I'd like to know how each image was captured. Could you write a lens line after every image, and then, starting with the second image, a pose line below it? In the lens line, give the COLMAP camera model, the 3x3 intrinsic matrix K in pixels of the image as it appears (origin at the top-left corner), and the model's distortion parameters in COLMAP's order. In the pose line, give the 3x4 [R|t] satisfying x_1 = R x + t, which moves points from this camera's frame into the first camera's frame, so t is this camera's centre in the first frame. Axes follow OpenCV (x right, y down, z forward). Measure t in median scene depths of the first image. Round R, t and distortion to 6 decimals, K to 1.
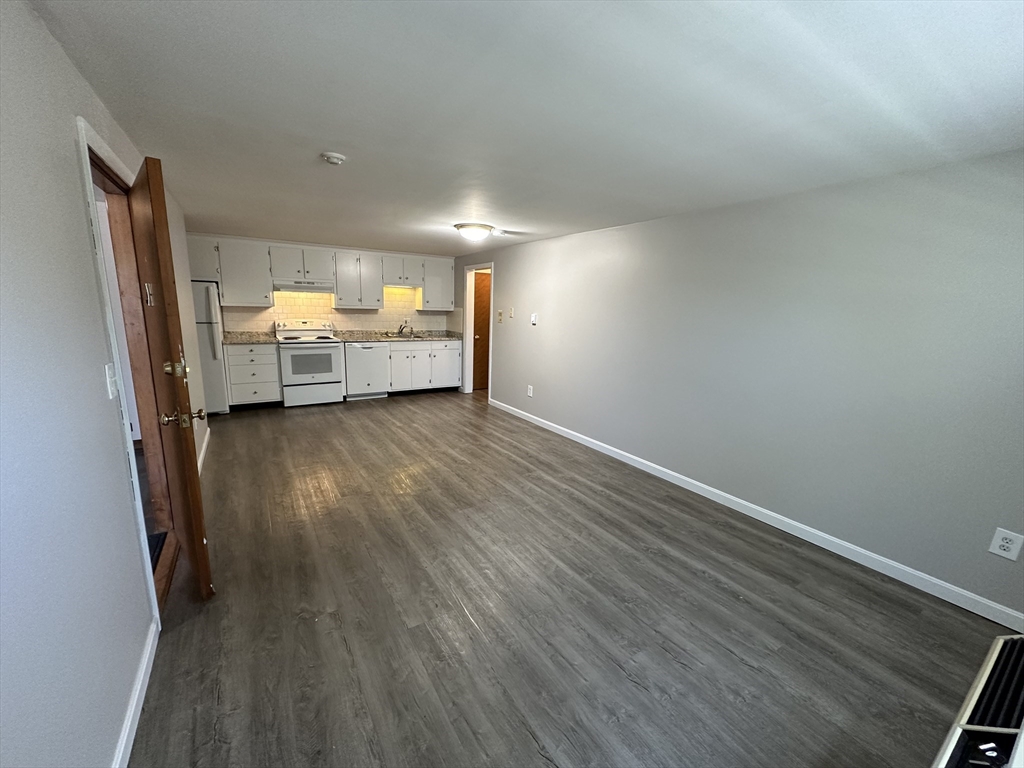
lens RADIAL K [[406.3, 0, 521.6], [0, 406.3, 374.0], [0, 0, 1]] dist [-0.001976, -0.000321]
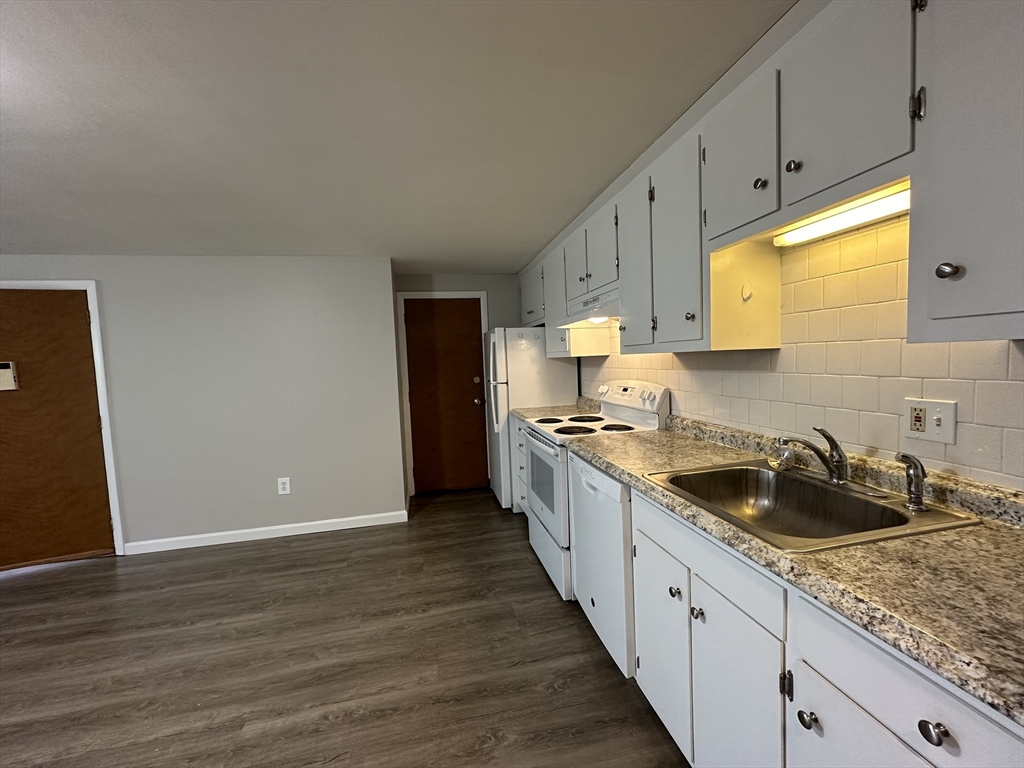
lens RADIAL K [[406.3, 0, 515.6], [0, 406.3, 385.9], [0, 0, 1]] dist [-0.001976, -0.000321]
pose [[-0.374823, 0.044545, -0.926026, -0.091268], [-0.119766, 0.988149, 0.096010, -0.174233], [0.919328, 0.146893, -0.365046, 1.157843]]
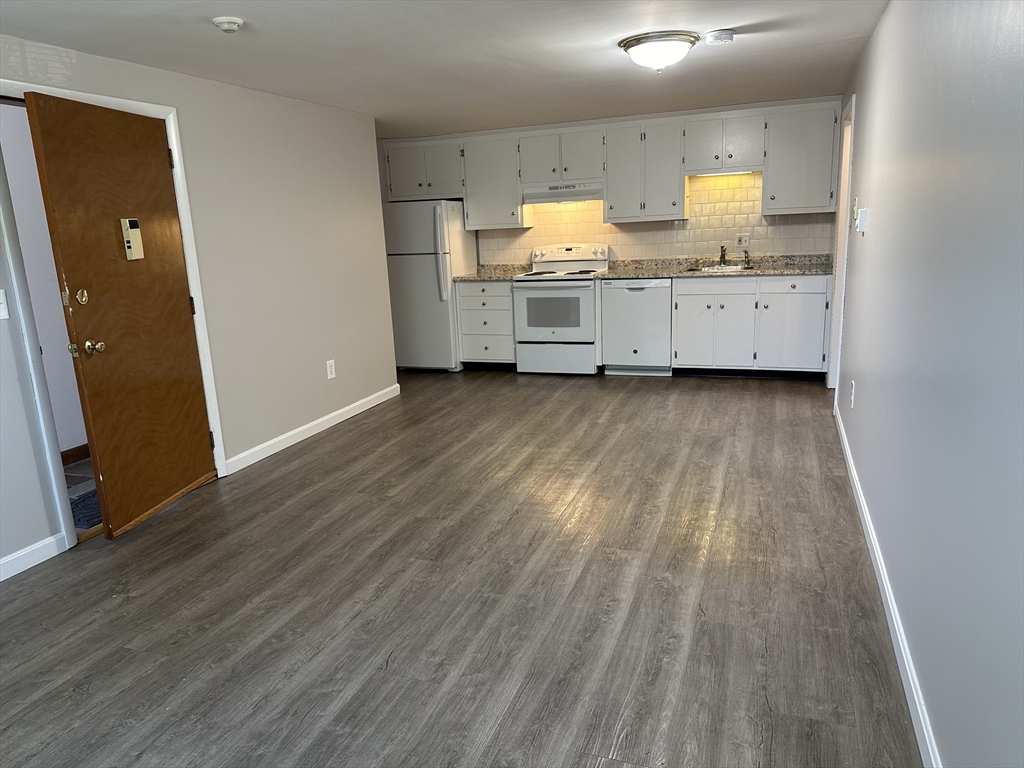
lens RADIAL K [[714.6, 0, 516.8], [0, 714.6, 391.7], [0, 0, 1]] dist [0.055600, -0.065317]
pose [[0.588427, 0.125012, -0.798828, 0.408081], [-0.066851, 0.992115, 0.106016, -0.016392], [0.805782, -0.008980, 0.592144, 0.269448]]
